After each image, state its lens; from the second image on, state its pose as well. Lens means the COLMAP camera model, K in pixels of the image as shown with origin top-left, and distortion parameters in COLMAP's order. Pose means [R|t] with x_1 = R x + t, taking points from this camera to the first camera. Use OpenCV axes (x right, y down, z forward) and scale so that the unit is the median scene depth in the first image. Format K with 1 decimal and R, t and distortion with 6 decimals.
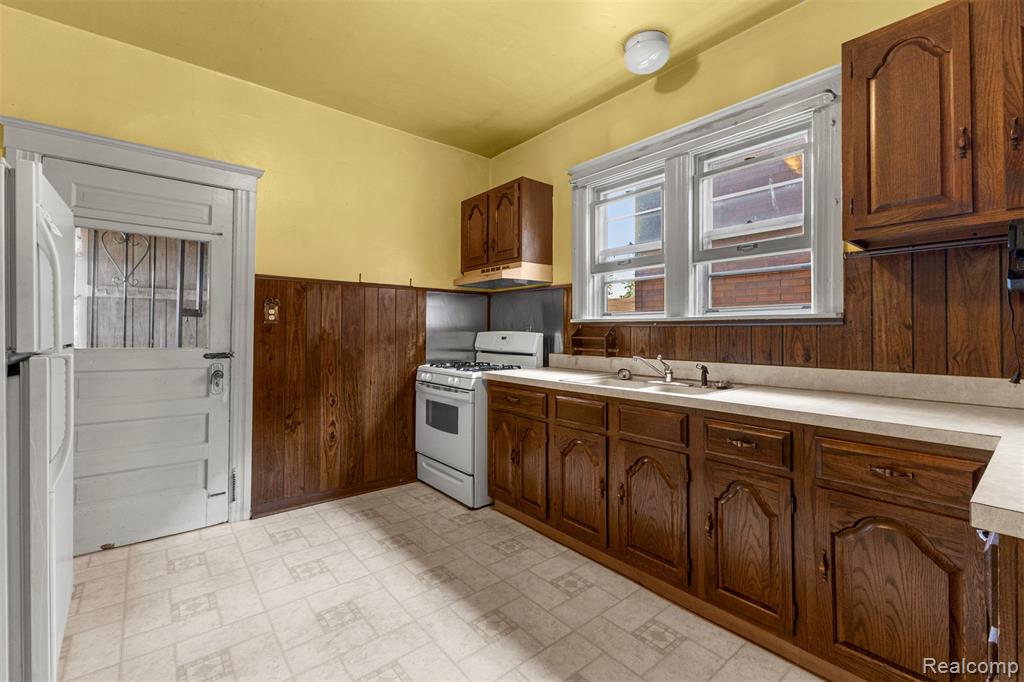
lens RADIAL K [[441.8, 0, 510.8], [0, 441.8, 324.4], [0, 0, 1]] dist [0.002542, 0.000278]
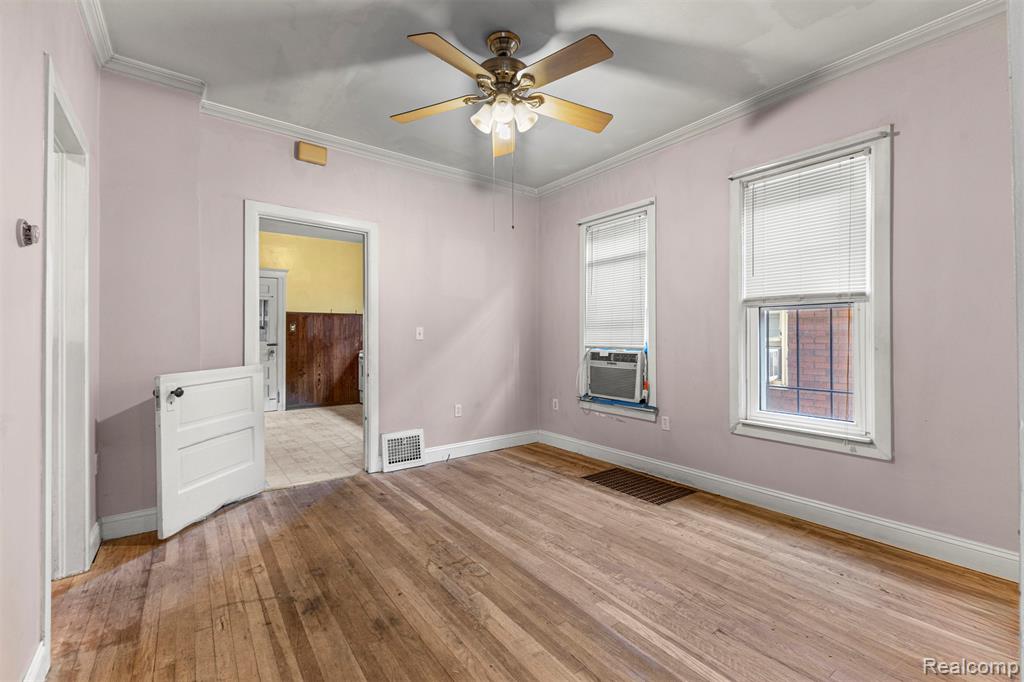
lens RADIAL K [[444.4, 0, 513.1], [0, 444.4, 338.4], [0, 0, 1]] dist [0.004808, 0.000152]
pose [[0.998673, -0.000953, -0.051496, 0.790285], [0.002181, 0.999715, 0.023793, -0.021285], [0.051459, -0.023874, 0.998390, -1.372791]]
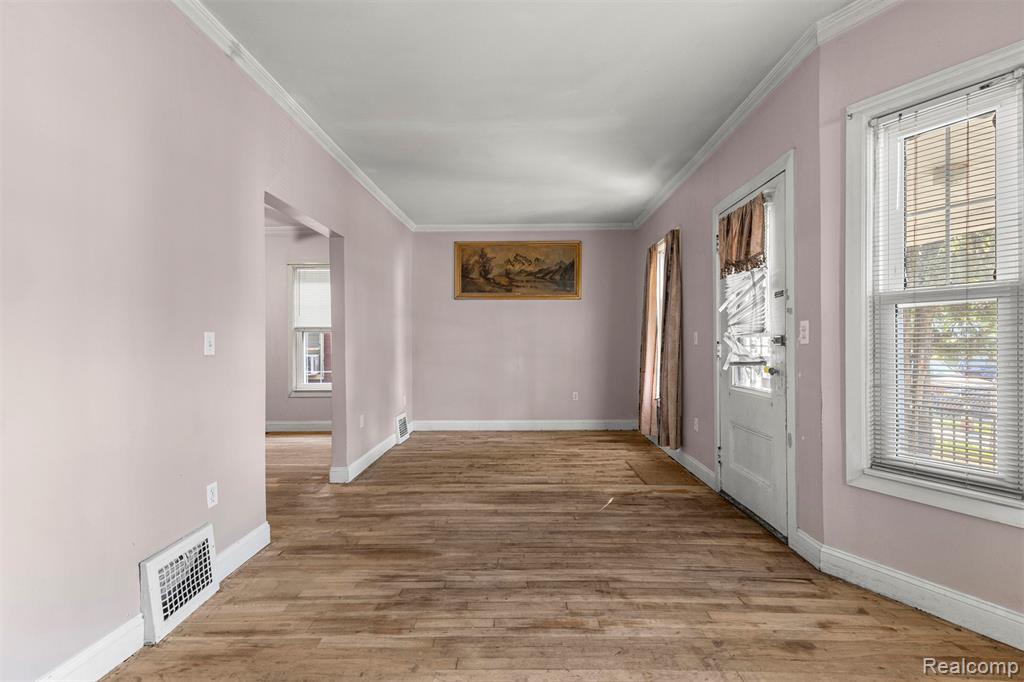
lens RADIAL K [[459.6, 0, 528.7], [0, 459.6, 344.3], [0, 0, 1]] dist [0.000584, -0.000023]
pose [[0.632465, -0.001736, 0.774587, 0.344387], [-0.006984, 0.999944, 0.007943, -0.034980], [-0.774557, -0.010434, 0.632418, -2.416397]]
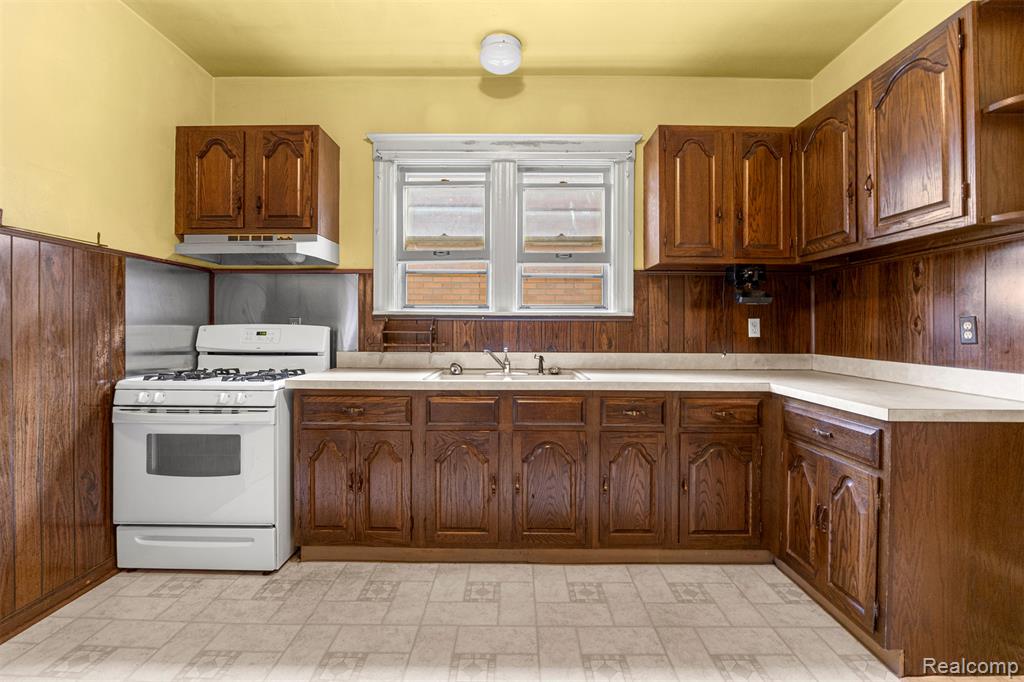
lens RADIAL K [[457.2, 0, 510.5], [0, 457.2, 326.6], [0, 0, 1]] dist [-0.014066, 0.000267]
pose [[0.640274, 0.002239, 0.768143, -0.409139], [-0.015641, 0.999826, 0.010123, 0.006553], [-0.767987, -0.018496, 0.640198, 0.244335]]
